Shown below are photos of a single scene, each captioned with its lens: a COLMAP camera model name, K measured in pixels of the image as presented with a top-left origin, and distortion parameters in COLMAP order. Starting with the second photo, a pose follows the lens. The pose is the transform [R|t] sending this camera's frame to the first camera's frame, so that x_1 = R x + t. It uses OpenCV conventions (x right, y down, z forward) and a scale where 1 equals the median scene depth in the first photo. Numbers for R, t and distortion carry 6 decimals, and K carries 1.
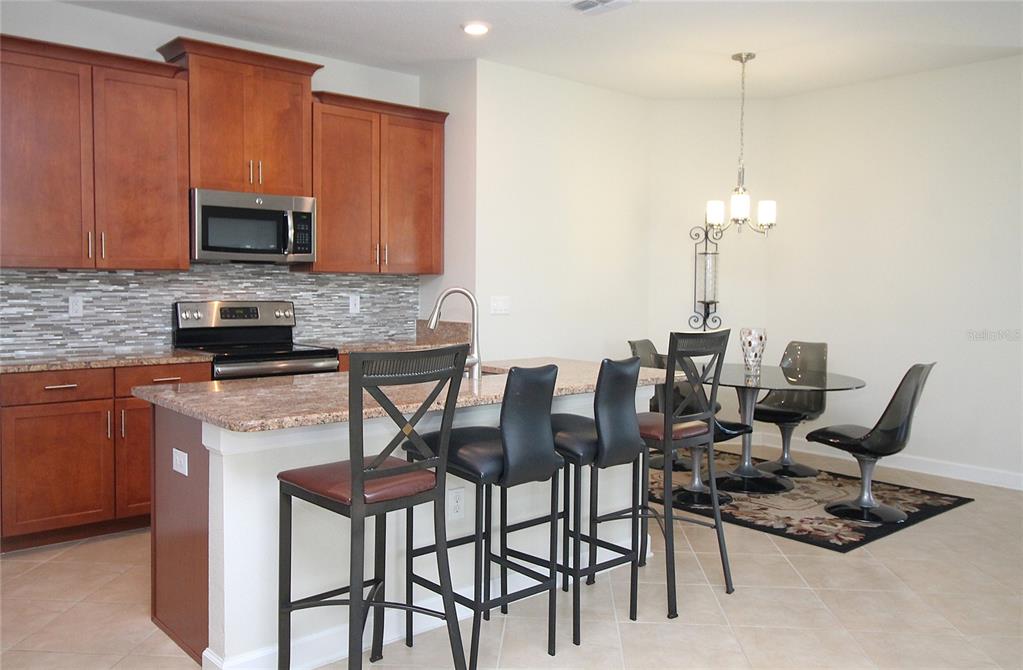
lens RADIAL K [[848.2, 0, 511.5], [0, 848.2, 335.0], [0, 0, 1]] dist [0.000736, 0.000527]
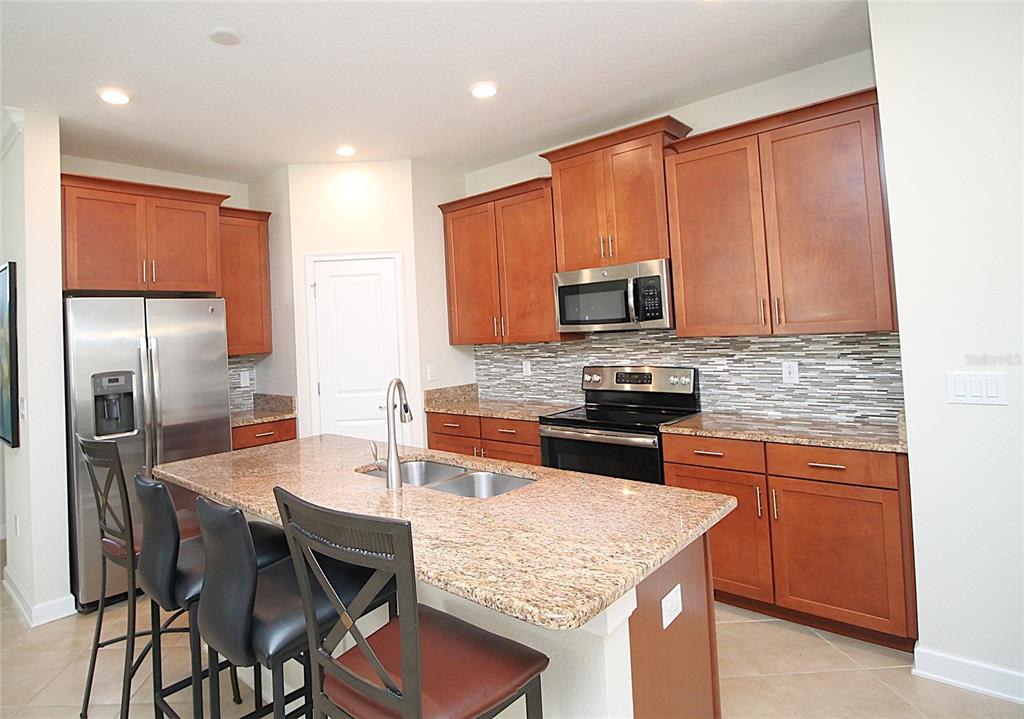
lens RADIAL K [[555.4, 0, 510.5], [0, 555.4, 310.4], [0, 0, 1]] dist [0.000491, 0.000025]
pose [[0.113228, -0.051091, -0.992255, 0.358109], [-0.016091, 0.998452, -0.053246, -0.072348], [0.993439, 0.021996, 0.112230, 0.789331]]
